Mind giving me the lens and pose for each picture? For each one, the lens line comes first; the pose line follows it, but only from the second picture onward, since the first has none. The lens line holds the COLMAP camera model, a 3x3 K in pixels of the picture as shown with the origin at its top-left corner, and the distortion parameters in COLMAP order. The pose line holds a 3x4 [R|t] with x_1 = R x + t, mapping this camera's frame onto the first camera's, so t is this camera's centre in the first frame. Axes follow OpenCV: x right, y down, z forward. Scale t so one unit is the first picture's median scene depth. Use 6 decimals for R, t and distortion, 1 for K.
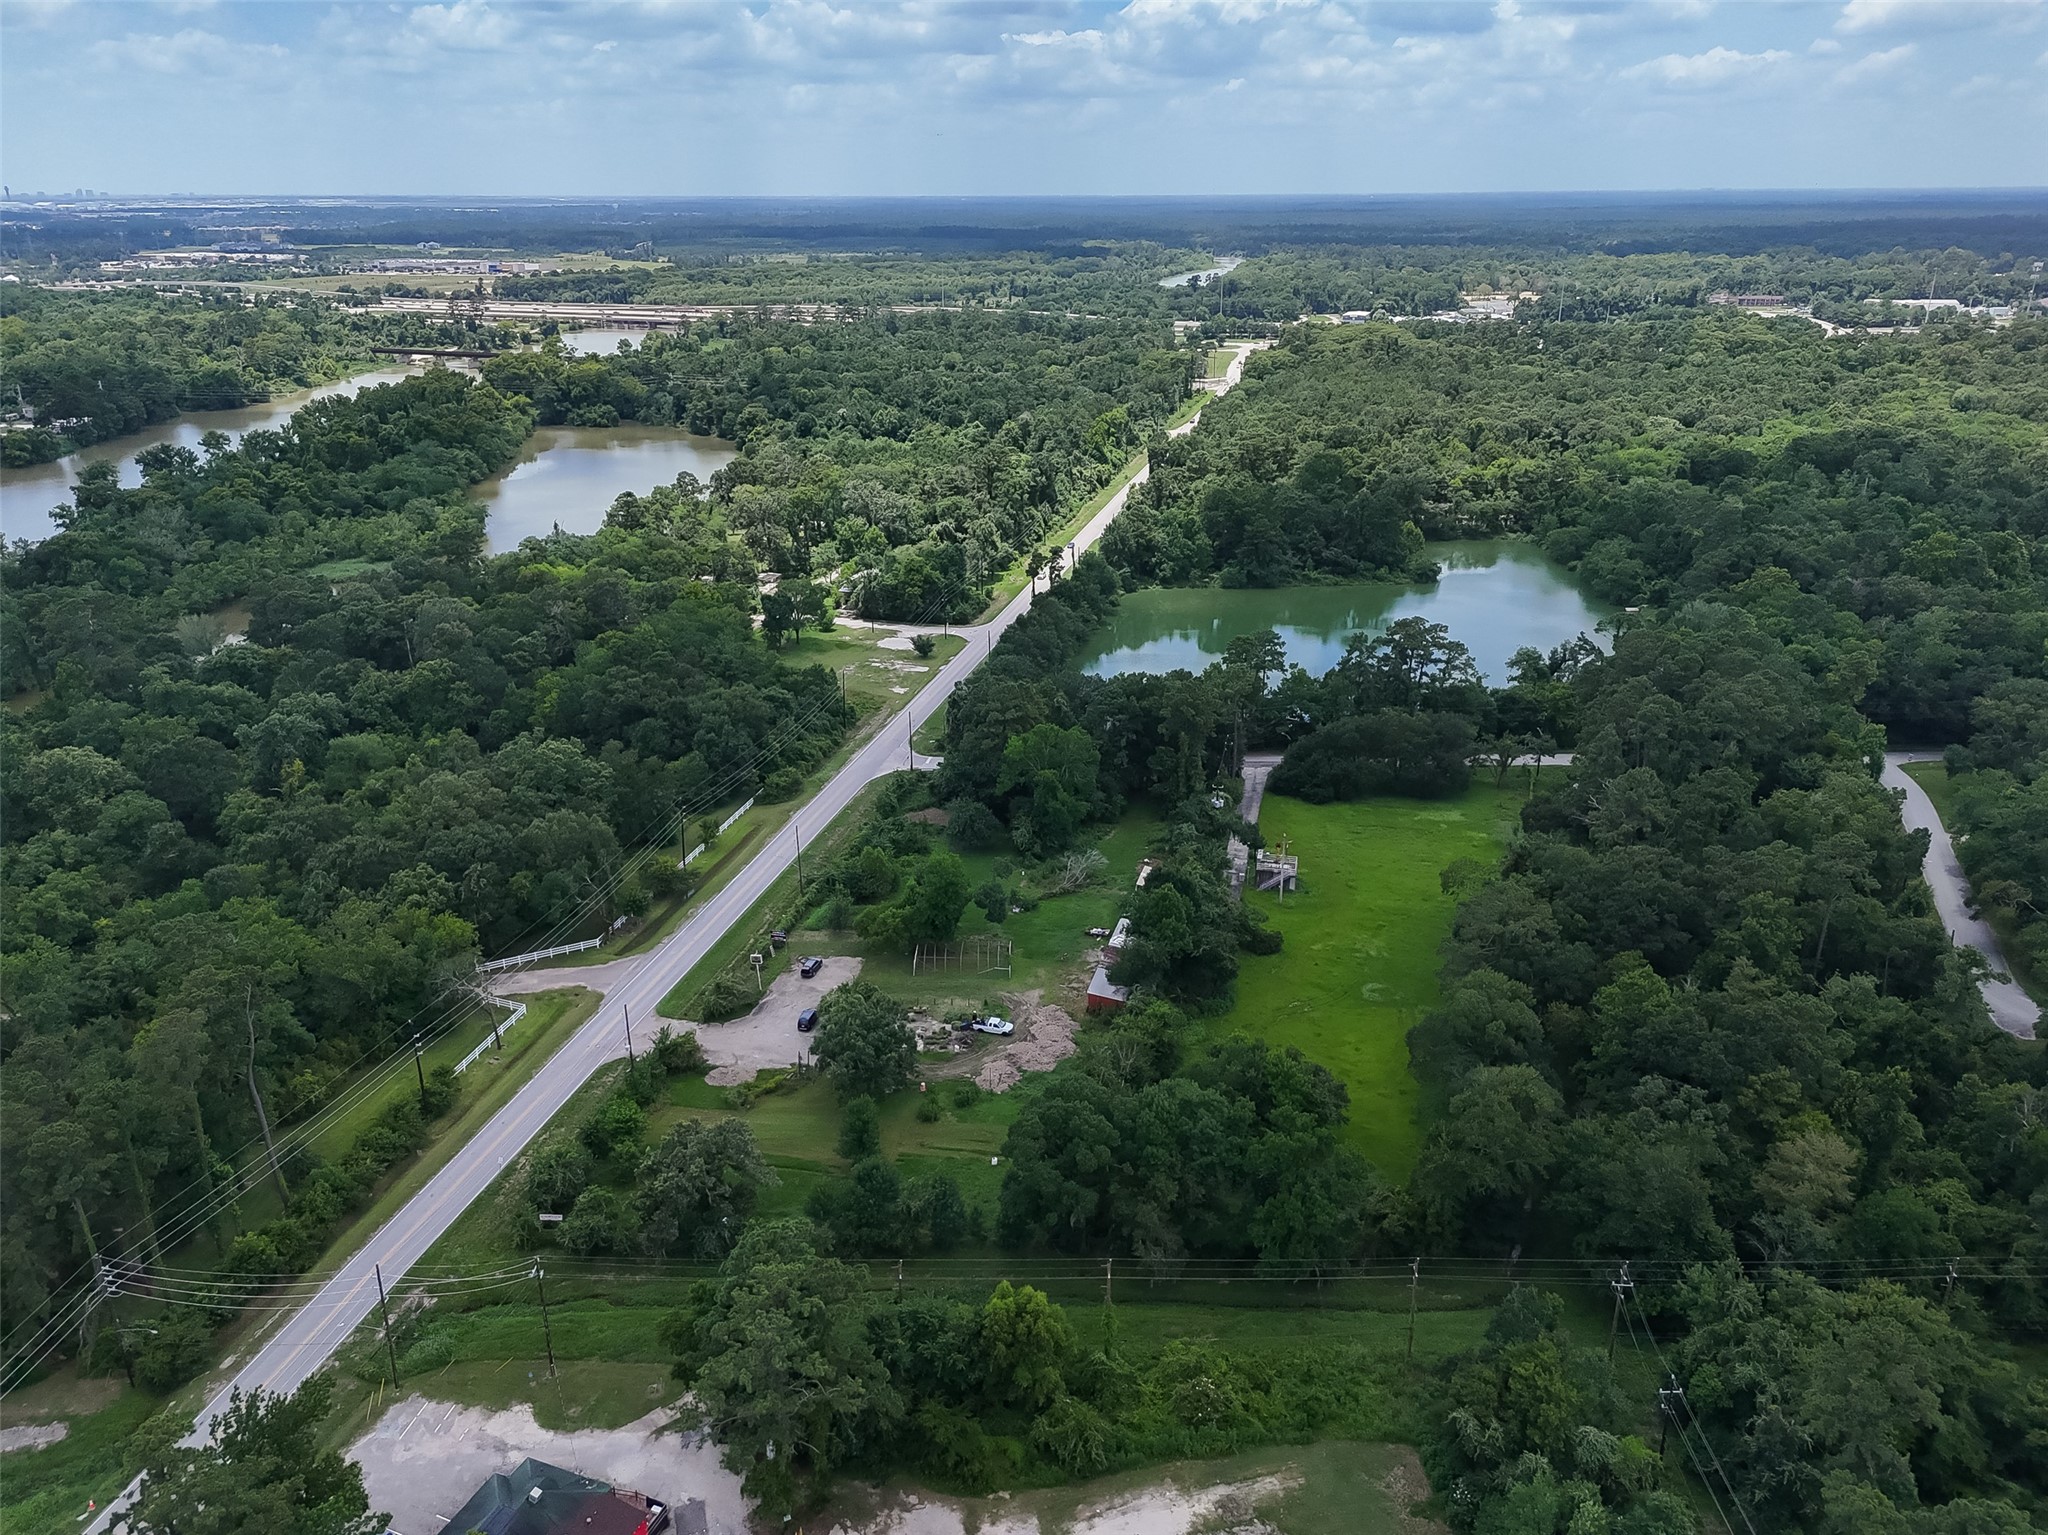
lens RADIAL K [[1505.2, 0, 1020.9], [0, 1505.2, 764.1], [0, 0, 1]] dist [0.075521, -0.068572]
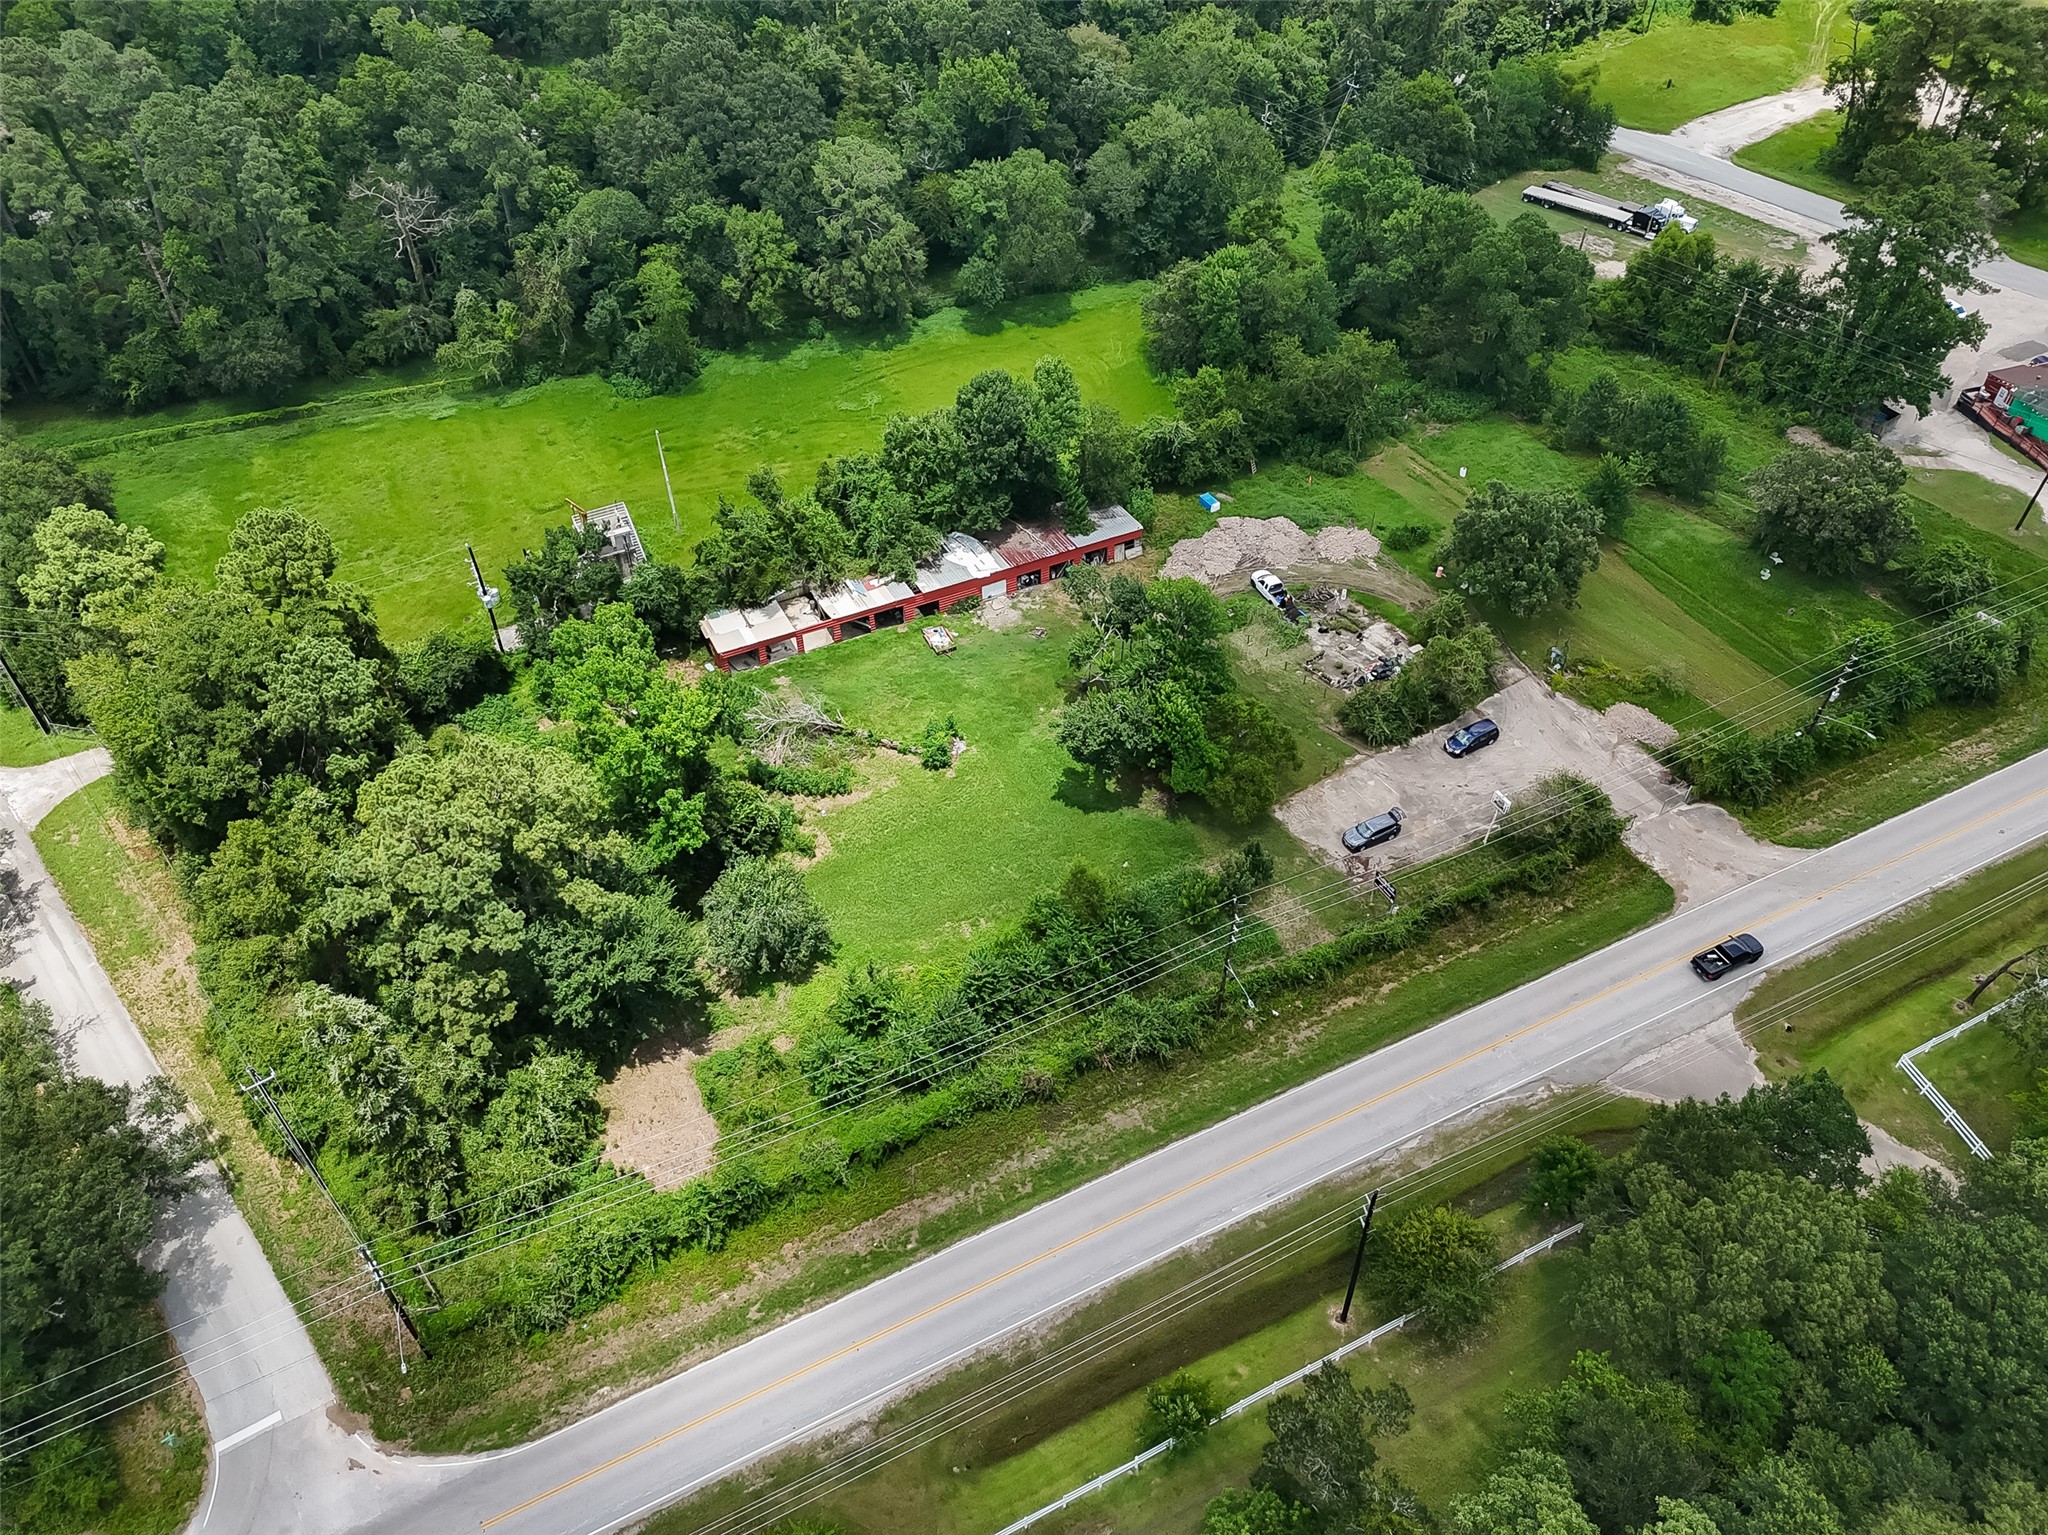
lens RADIAL K [[1505.2, 0, 1021.6], [0, 1505.2, 775.5], [0, 0, 1]] dist [0.075521, -0.068572]
pose [[-0.647618, -0.536388, 0.541184, -0.288013], [0.277342, 0.495591, 0.823086, -0.307967], [-0.709699, 0.683138, -0.172190, 0.977883]]
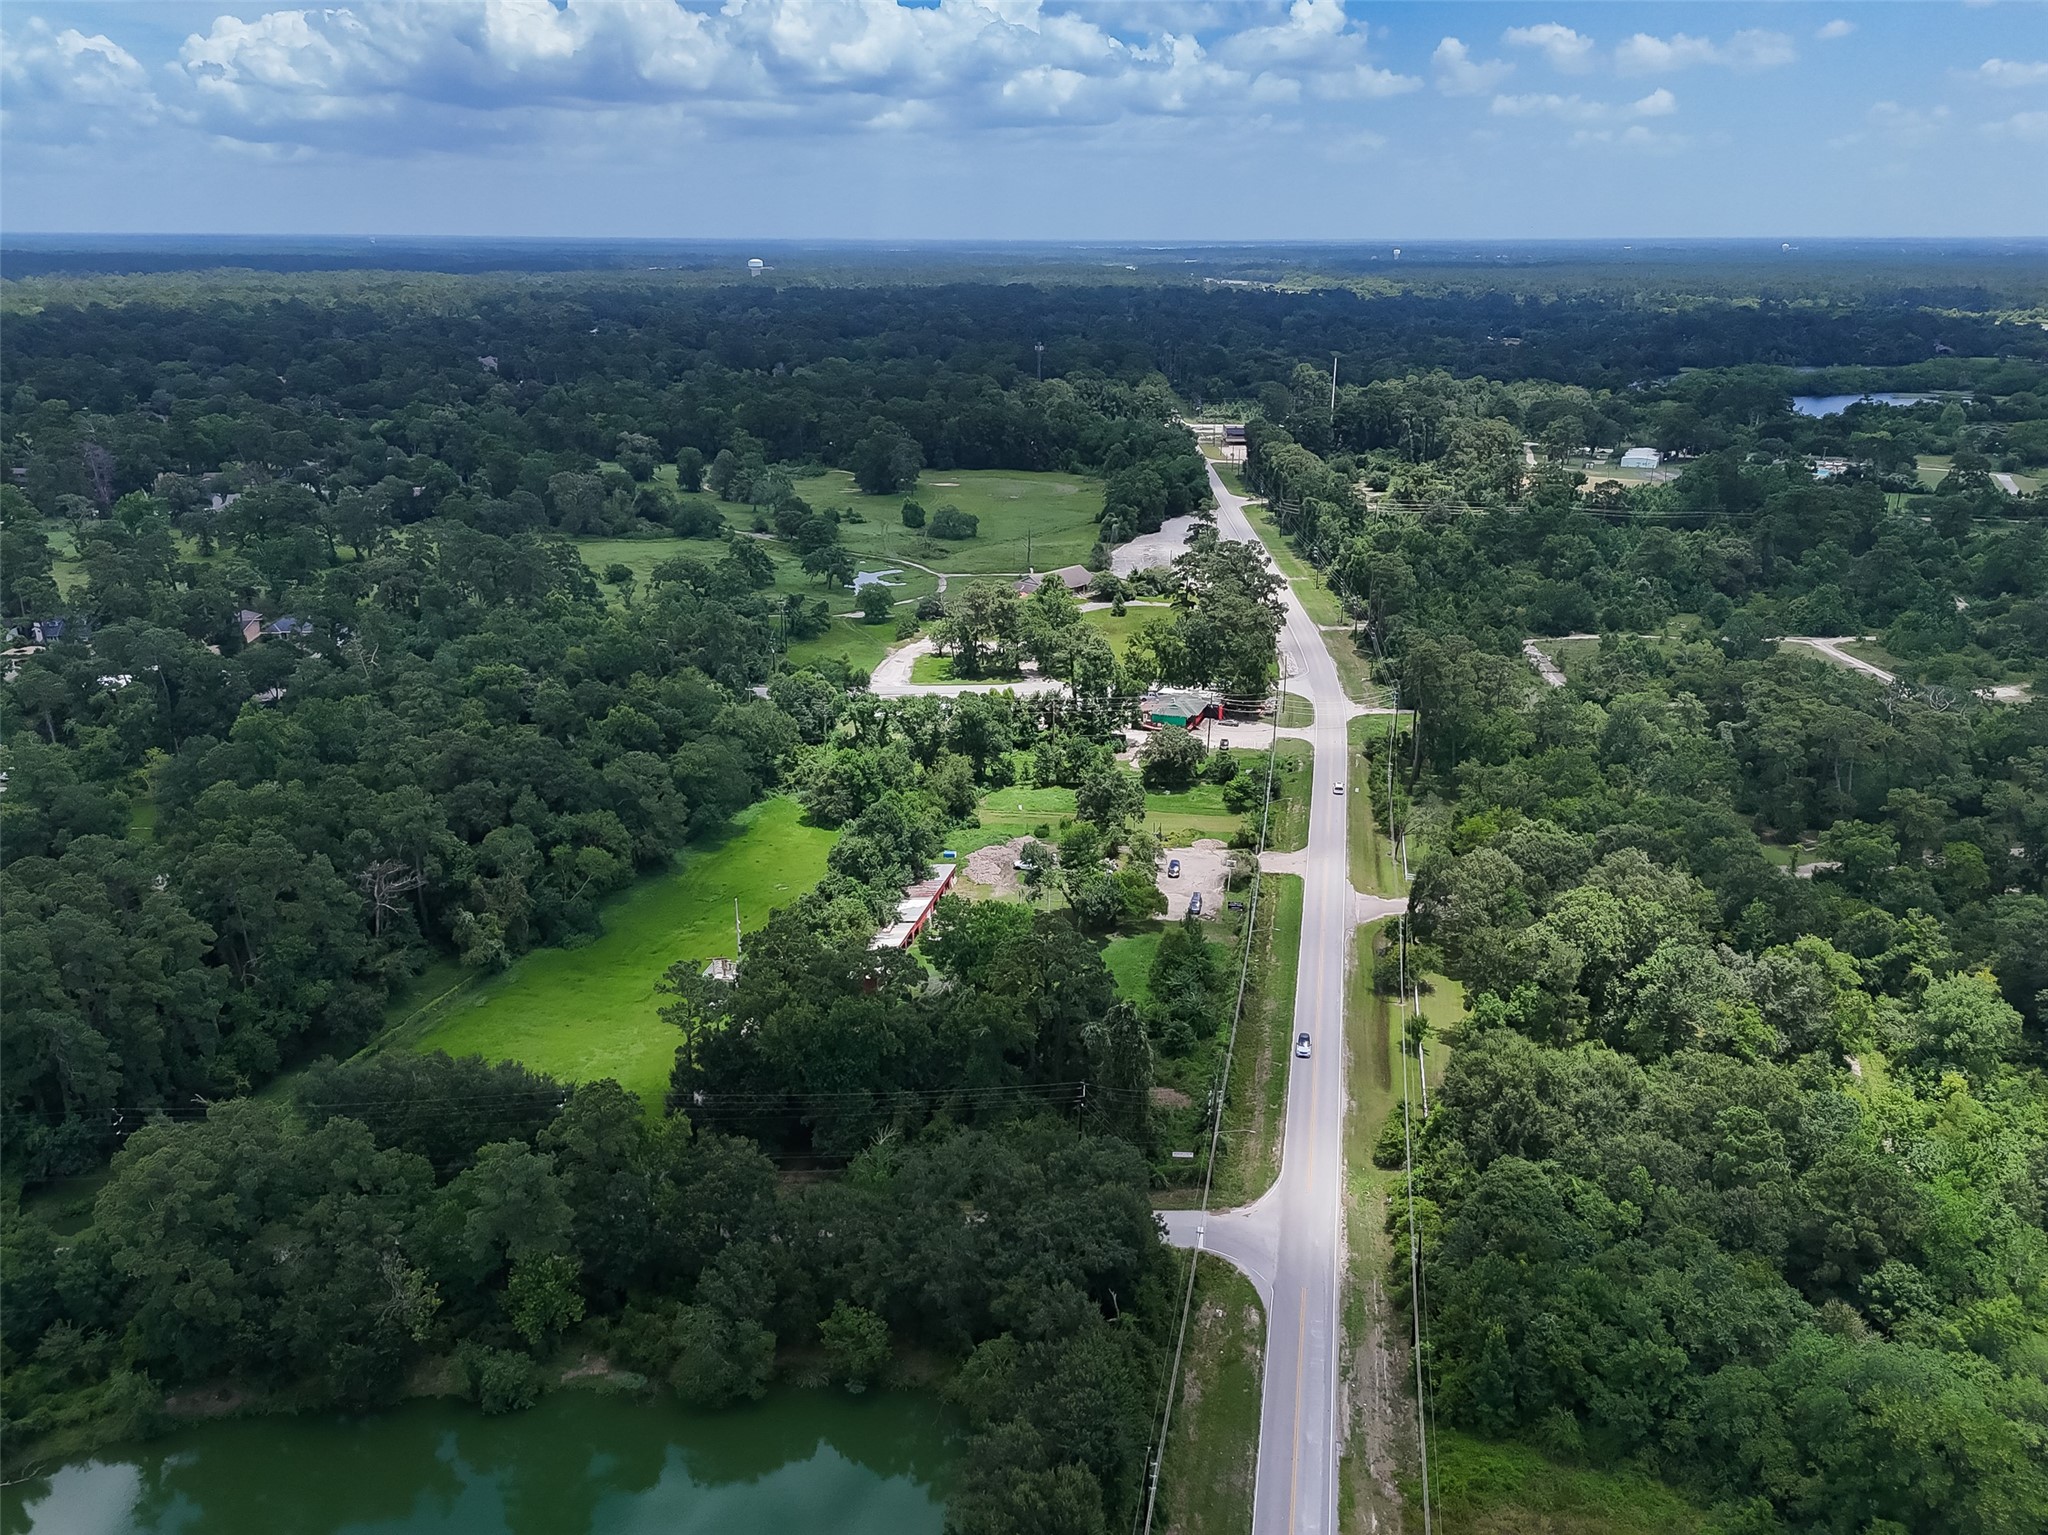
lens RADIAL K [[1505.2, 0, 1022.4], [0, 1505.2, 767.4], [0, 0, 1]] dist [0.075521, -0.068572]
pose [[-0.999397, 0.012416, -0.032431, 0.022227], [-0.011389, 0.765075, 0.643840, -0.560570], [0.032806, 0.643821, -0.764472, 1.496601]]
